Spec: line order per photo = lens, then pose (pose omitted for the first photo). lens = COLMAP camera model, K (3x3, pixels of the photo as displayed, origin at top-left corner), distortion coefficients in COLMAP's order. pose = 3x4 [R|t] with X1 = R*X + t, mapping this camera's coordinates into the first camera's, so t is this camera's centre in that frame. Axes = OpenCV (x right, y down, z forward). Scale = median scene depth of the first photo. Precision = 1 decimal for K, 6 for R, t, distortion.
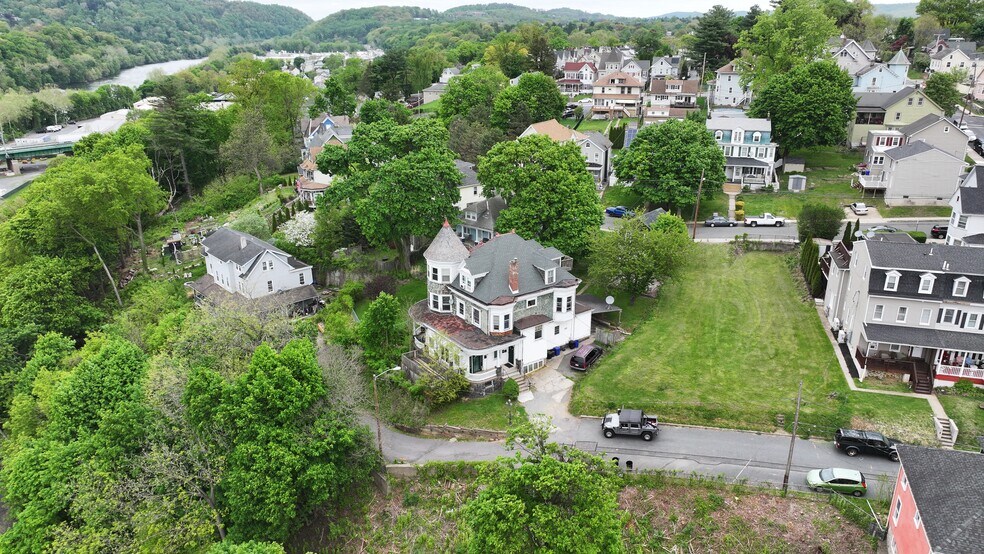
lens RADIAL K [[689.5, 0, 493.2], [0, 689.5, 275.5], [0, 0, 1]] dist [-0.000566, 0.016978]
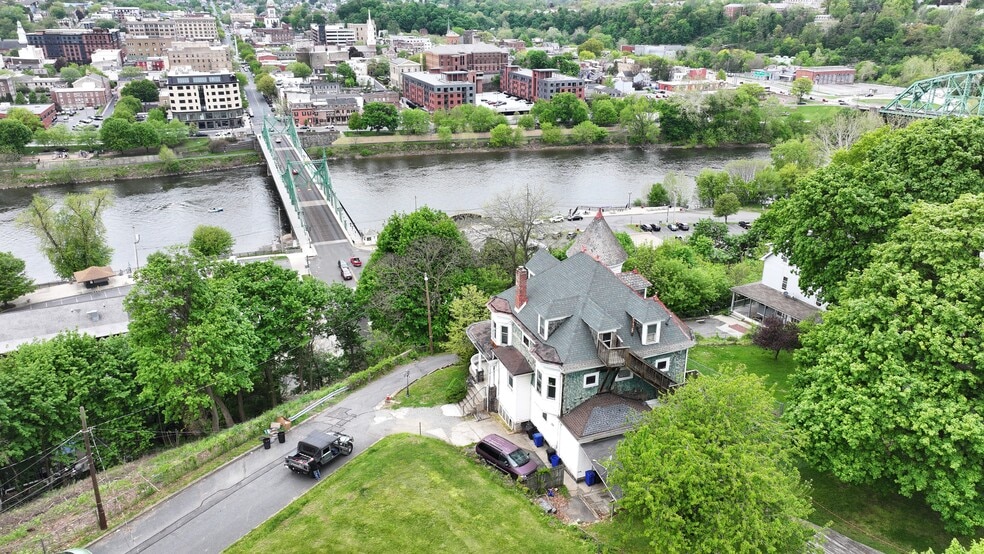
lens RADIAL K [[689.5, 0, 493.4], [0, 689.5, 276.2], [0, 0, 1]] dist [-0.000566, 0.016978]
pose [[-0.261395, 0.356140, -0.897127, 0.661460], [-0.326805, 0.841894, 0.429434, -0.303587], [0.908224, 0.405437, -0.103679, 0.987947]]
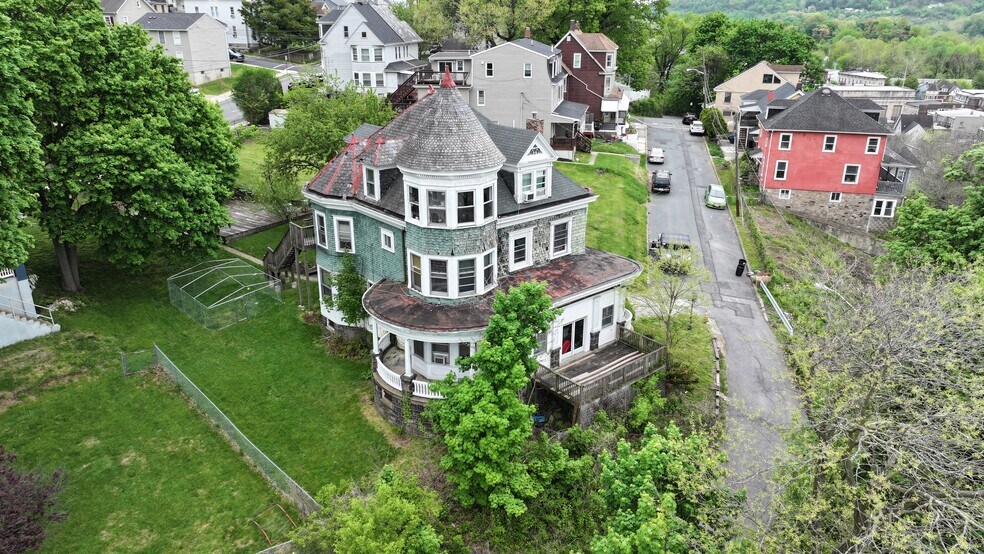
lens RADIAL K [[689.5, 0, 493.3], [0, 689.5, 276.9], [0, 0, 1]] dist [-0.000566, 0.016978]
pose [[-0.080893, -0.352214, 0.932417, -0.484696], [0.333114, 0.872138, 0.358344, -0.110033], [-0.939410, 0.339589, 0.046778, 0.983884]]
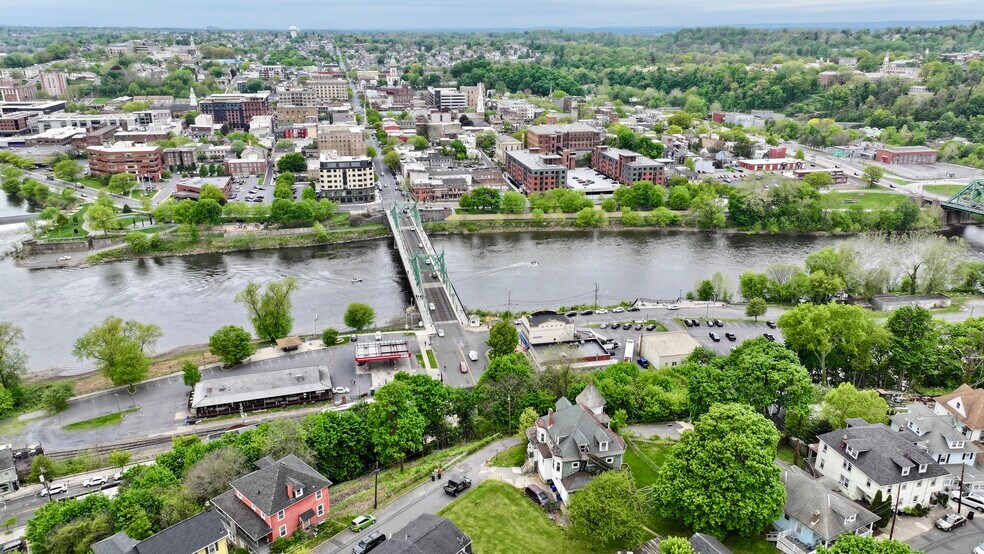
lens RADIAL K [[689.5, 0, 494.5], [0, 689.5, 277.3], [0, 0, 1]] dist [-0.000566, 0.016978]
pose [[-0.397788, 0.302294, -0.866247, 1.317633], [-0.314932, 0.841806, 0.438384, -0.901342], [0.861732, 0.447192, -0.239659, 1.066597]]
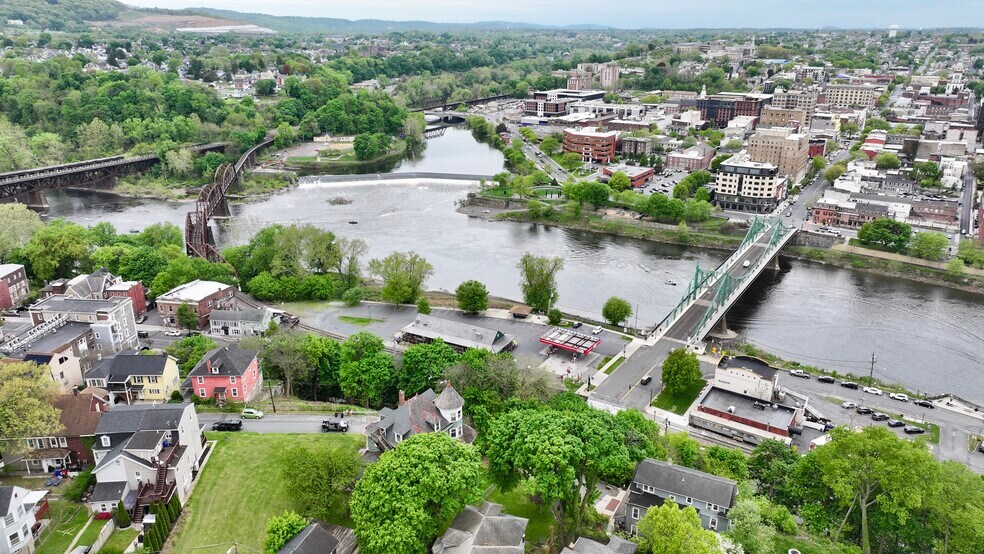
lens RADIAL K [[689.5, 0, 496.6], [0, 689.5, 276.3], [0, 0, 1]] dist [-0.000566, 0.016978]
pose [[-0.936276, 0.113926, -0.332278, 0.321883], [-0.122312, 0.781010, 0.612424, -1.238604], [0.329284, 0.614040, -0.717306, 1.994276]]
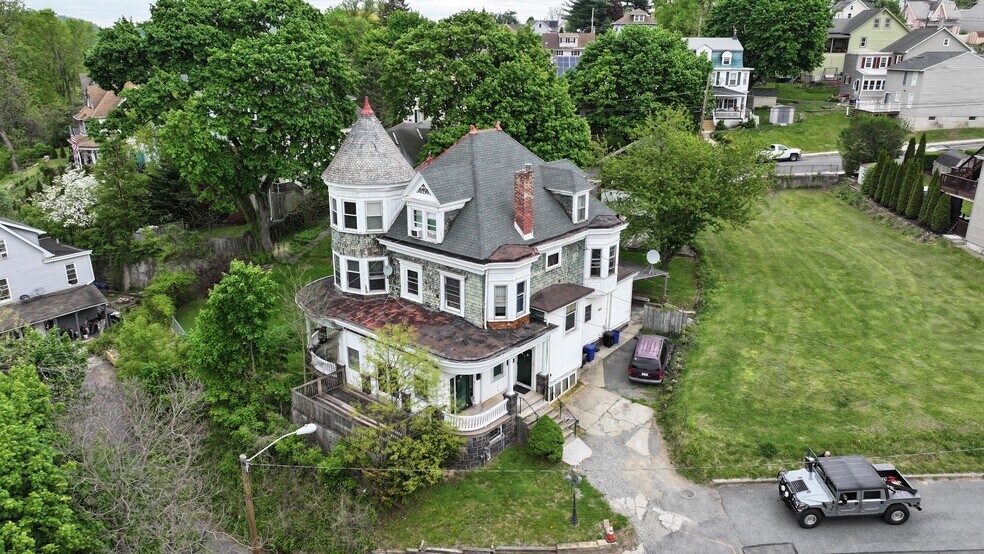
lens RADIAL K [[689.5, 0, 493.7], [0, 689.5, 278.0], [0, 0, 1]] dist [-0.000566, 0.016978]
pose [[0.971115, -0.070189, 0.228056, -0.099022], [0.075634, 0.997020, -0.015213, 0.055662], [-0.226309, 0.032023, 0.973529, 0.507634]]
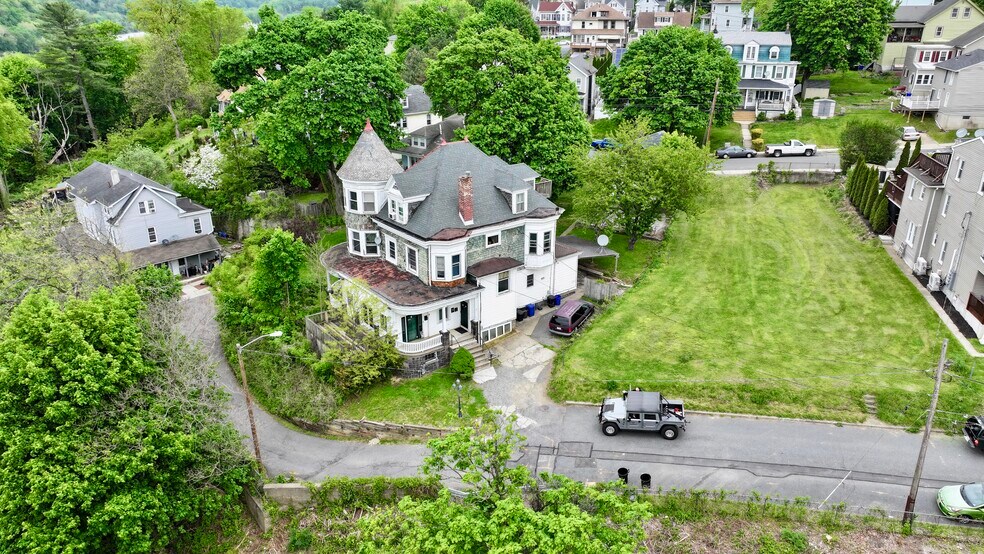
lens RADIAL K [[689.5, 0, 493.0], [0, 689.5, 276.9], [0, 0, 1]] dist [-0.000566, 0.016978]
pose [[0.999394, -0.012717, 0.032405, 0.031887], [0.011640, 0.999381, 0.033207, 0.052413], [-0.032807, -0.032810, 0.998923, 0.298591]]
